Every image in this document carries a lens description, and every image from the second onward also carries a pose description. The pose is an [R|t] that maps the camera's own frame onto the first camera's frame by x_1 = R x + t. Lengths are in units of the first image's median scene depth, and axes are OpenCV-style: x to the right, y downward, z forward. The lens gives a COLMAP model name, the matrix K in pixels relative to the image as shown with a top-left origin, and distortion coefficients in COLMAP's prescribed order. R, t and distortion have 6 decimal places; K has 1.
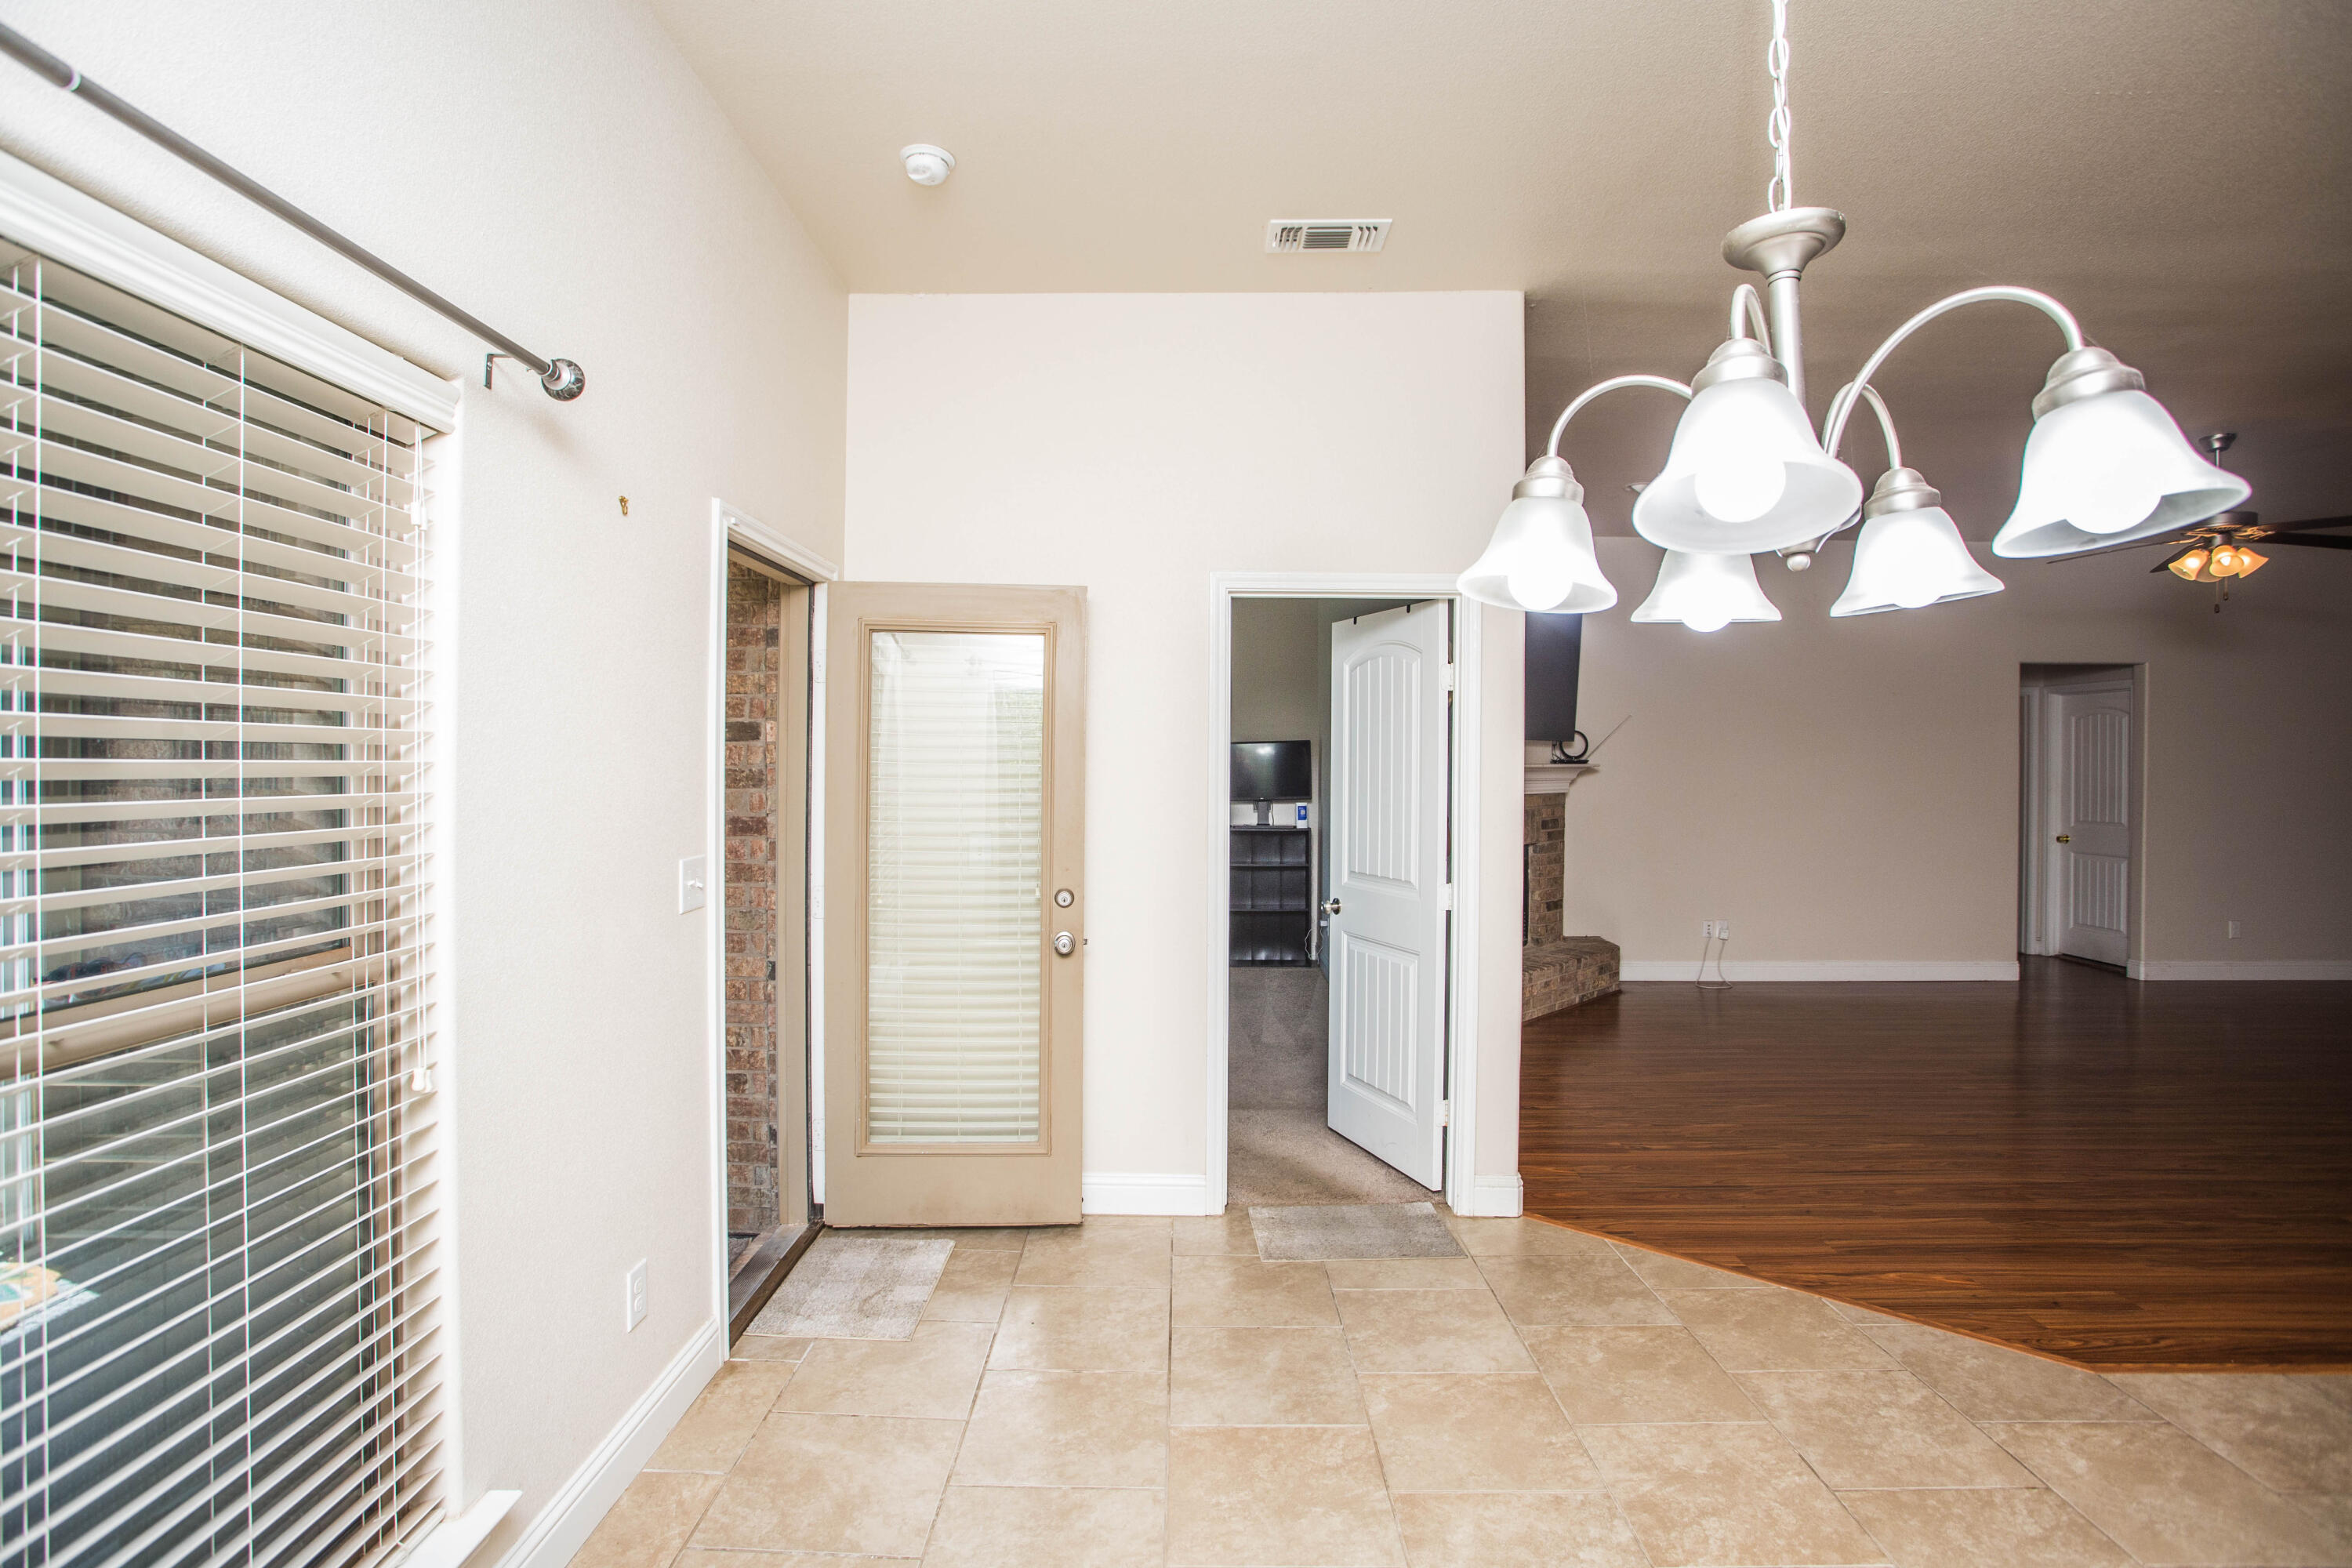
lens RADIAL K [[1150.1, 0, 1176.0], [0, 1150.1, 784.0], [0, 0, 1]] dist [-0.057958, 0.026177]
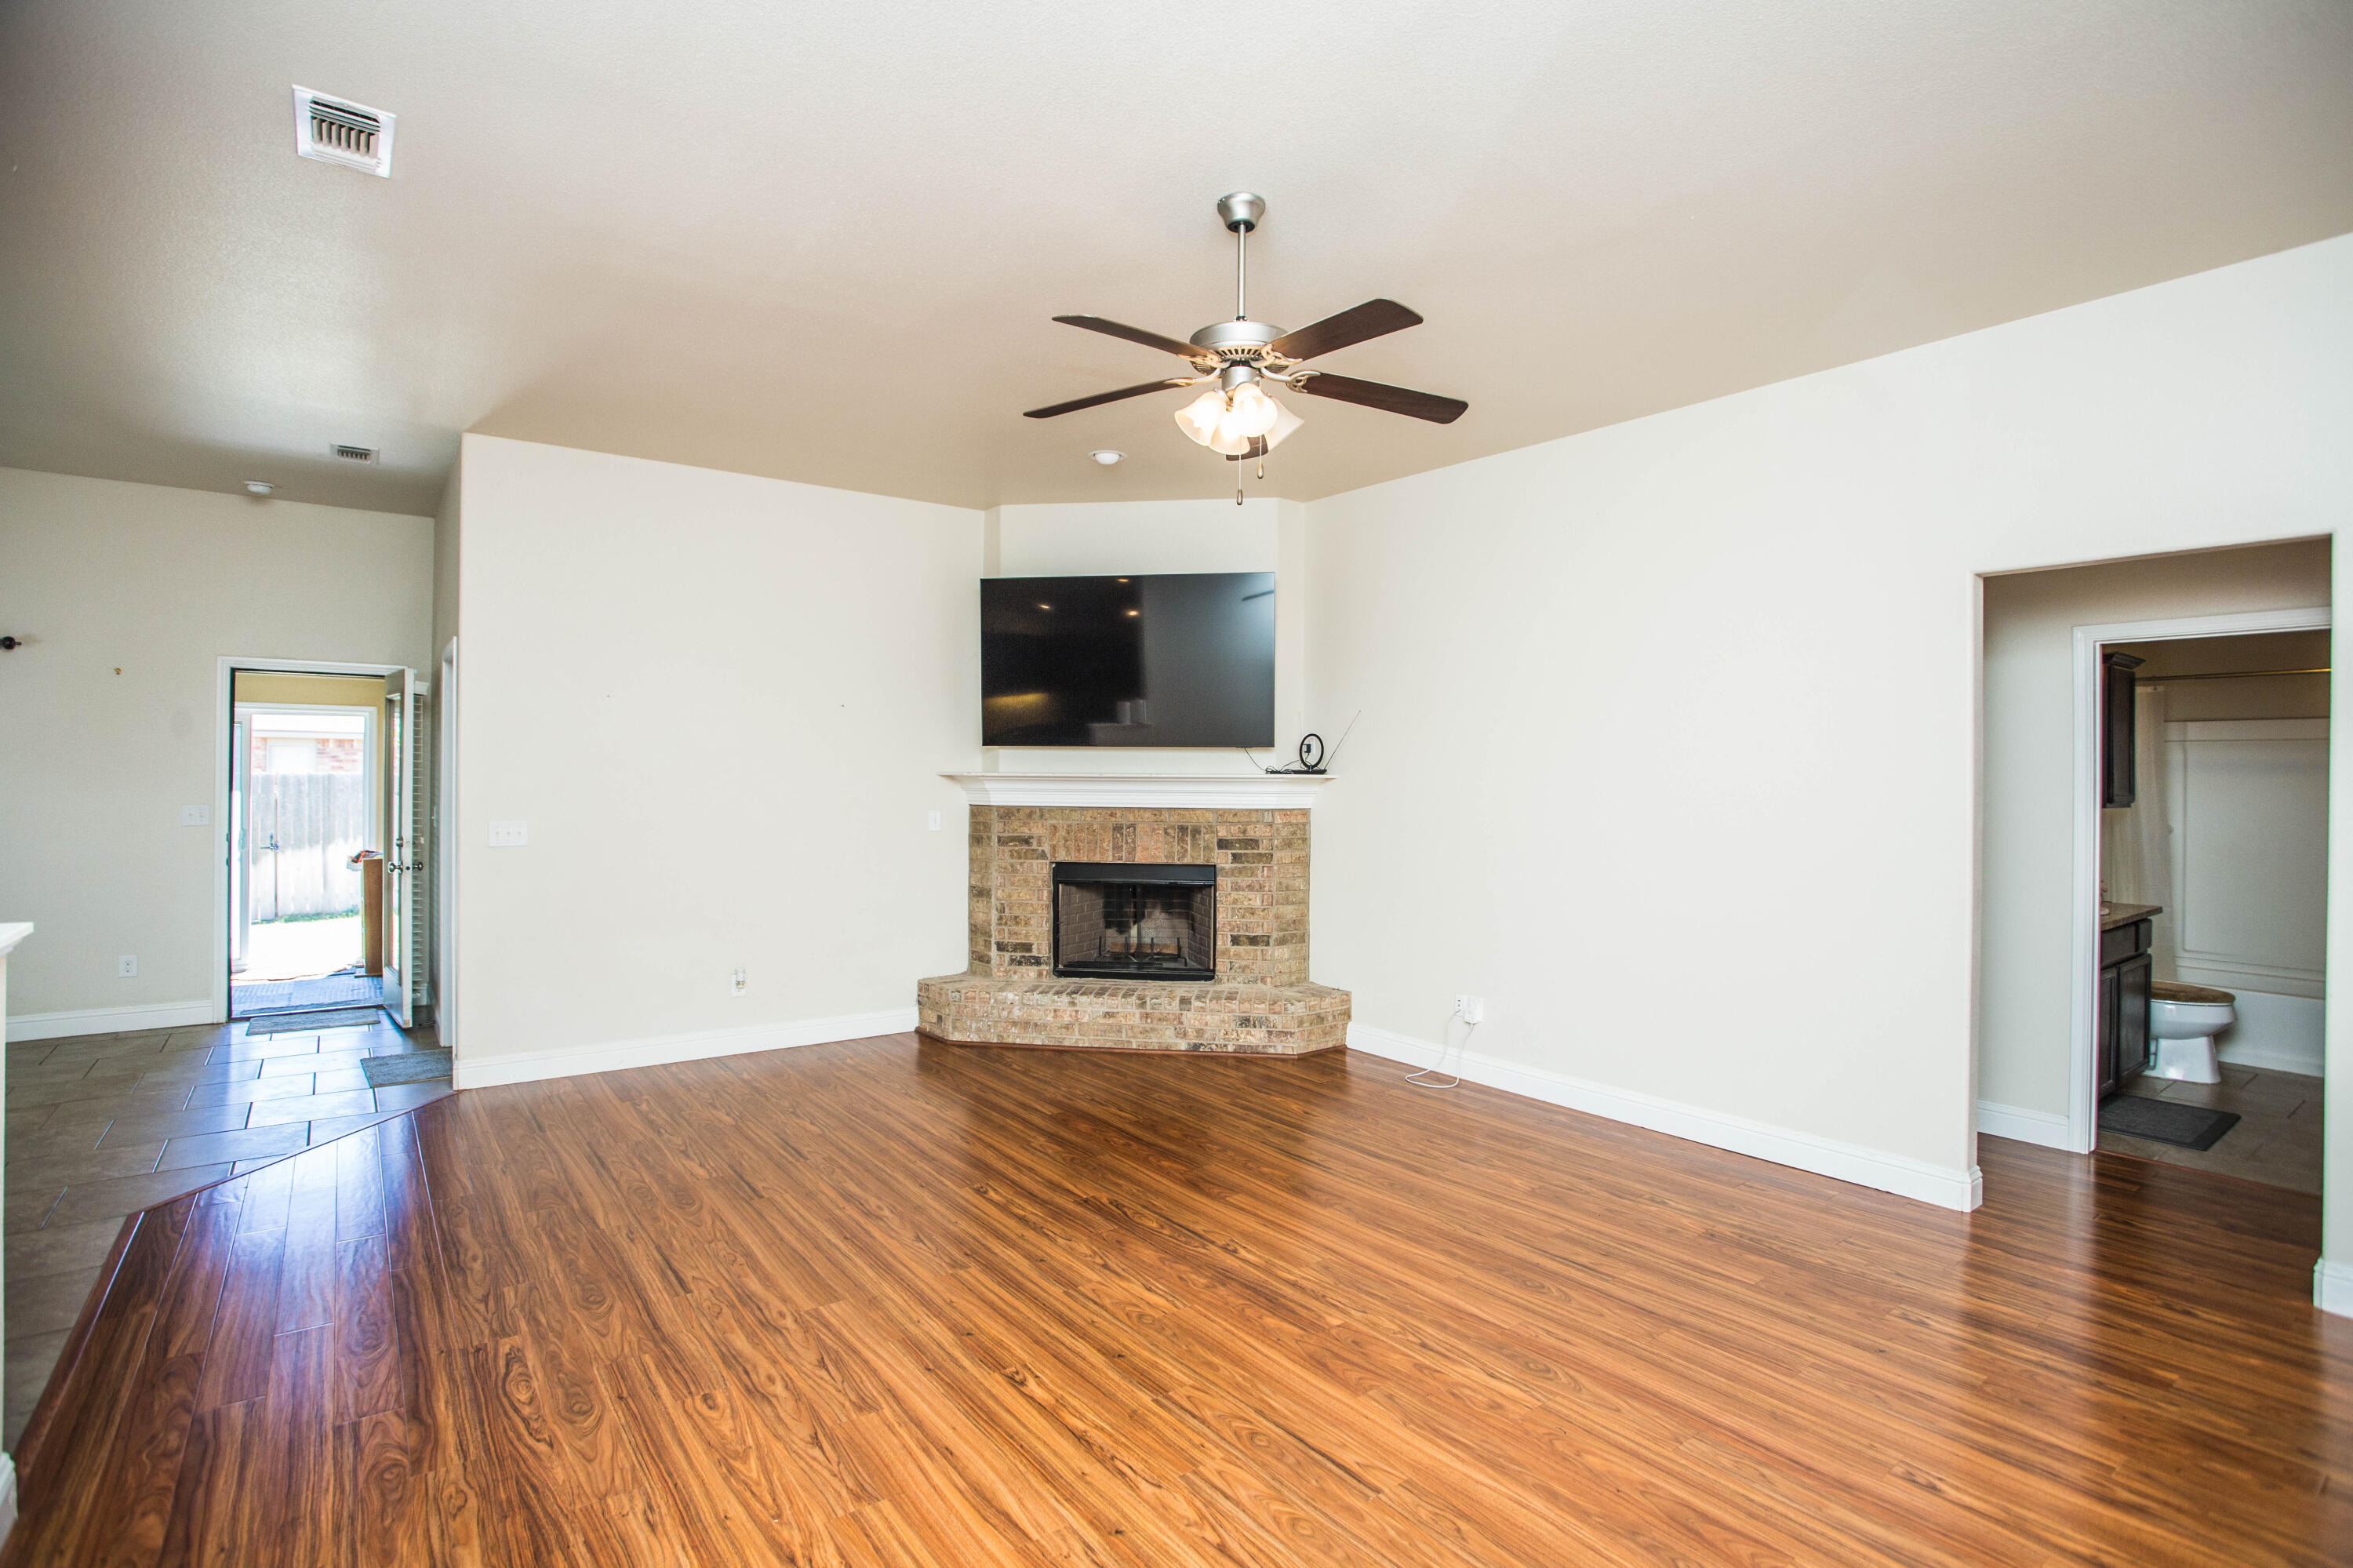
lens RADIAL K [[1142.0, 0, 1168.5], [0, 1142.0, 773.6], [0, 0, 1]] dist [-0.066305, 0.028572]
pose [[0.594707, -0.002026, -0.803940, 2.101939], [-0.016556, 0.999754, -0.014766, -0.008097], [0.803772, 0.022092, 0.594527, 0.957678]]
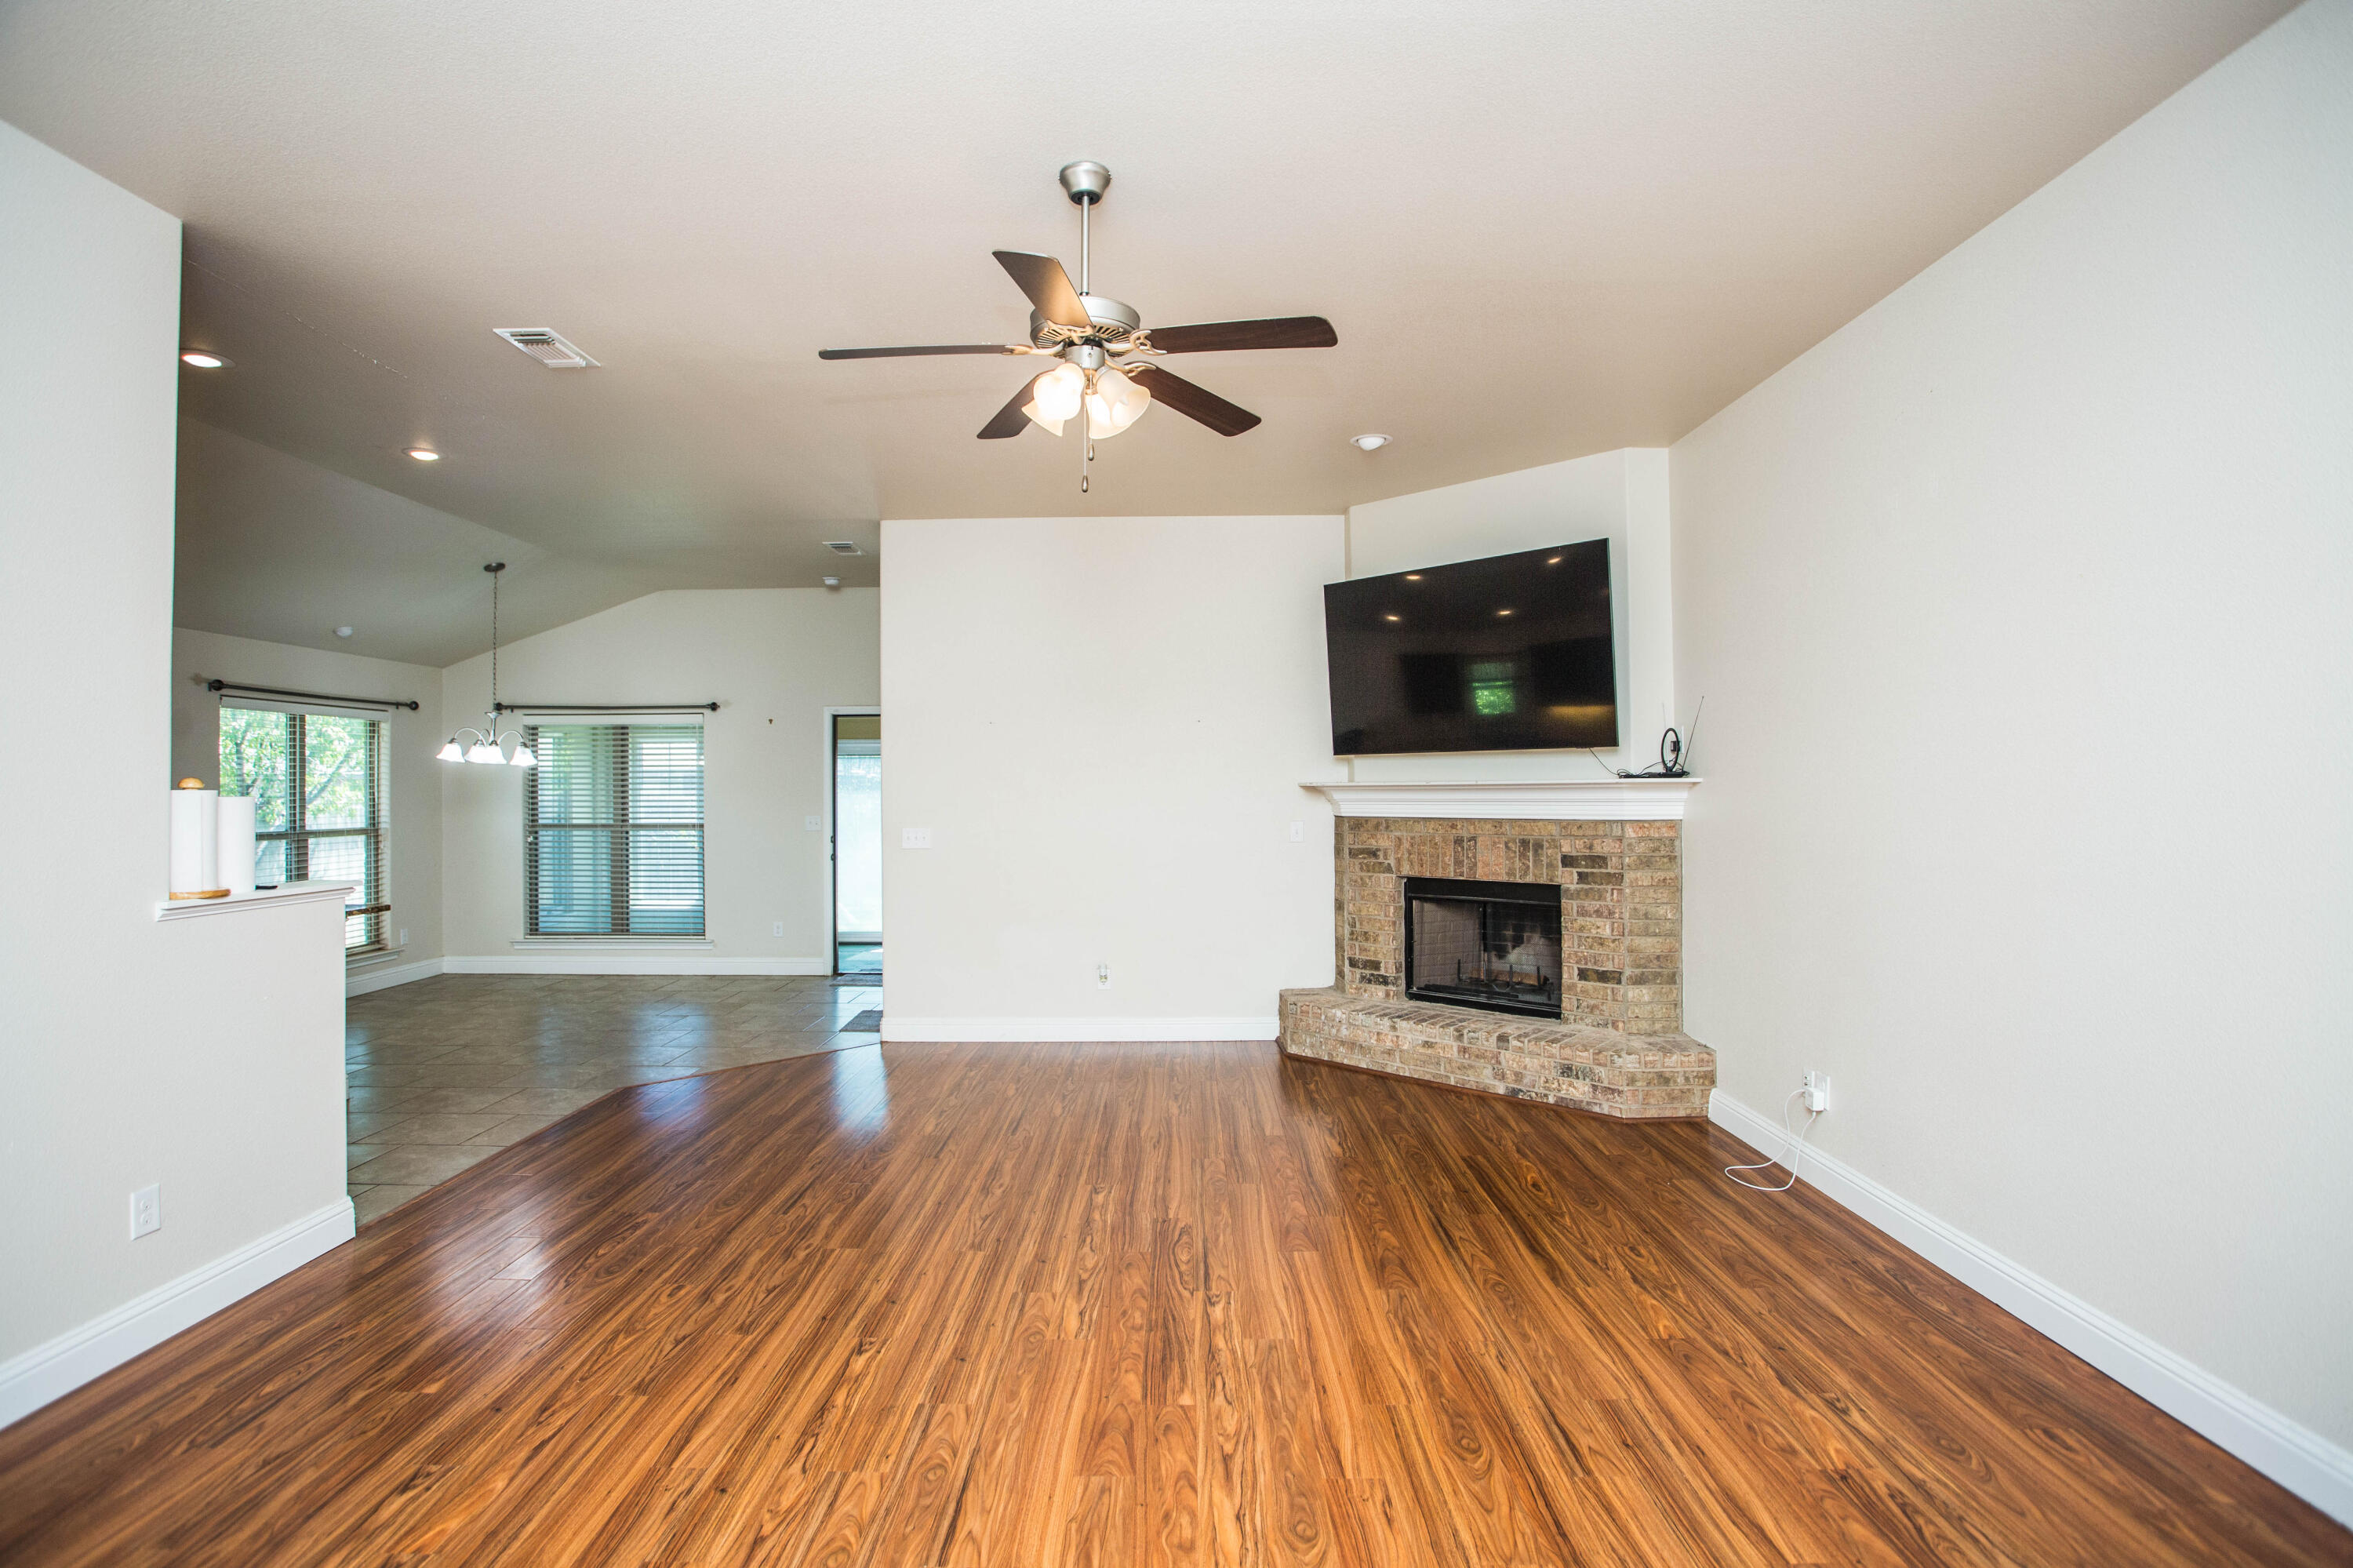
lens RADIAL K [[1139.3, 0, 1176.5], [0, 1139.3, 784.0], [0, 0, 1]] dist [-0.074287, 0.037828]
pose [[-0.026703, -0.009875, -0.999595, 2.245327], [-0.004929, 0.999940, -0.009746, -0.011576], [0.999631, 0.004667, -0.026750, 1.611818]]
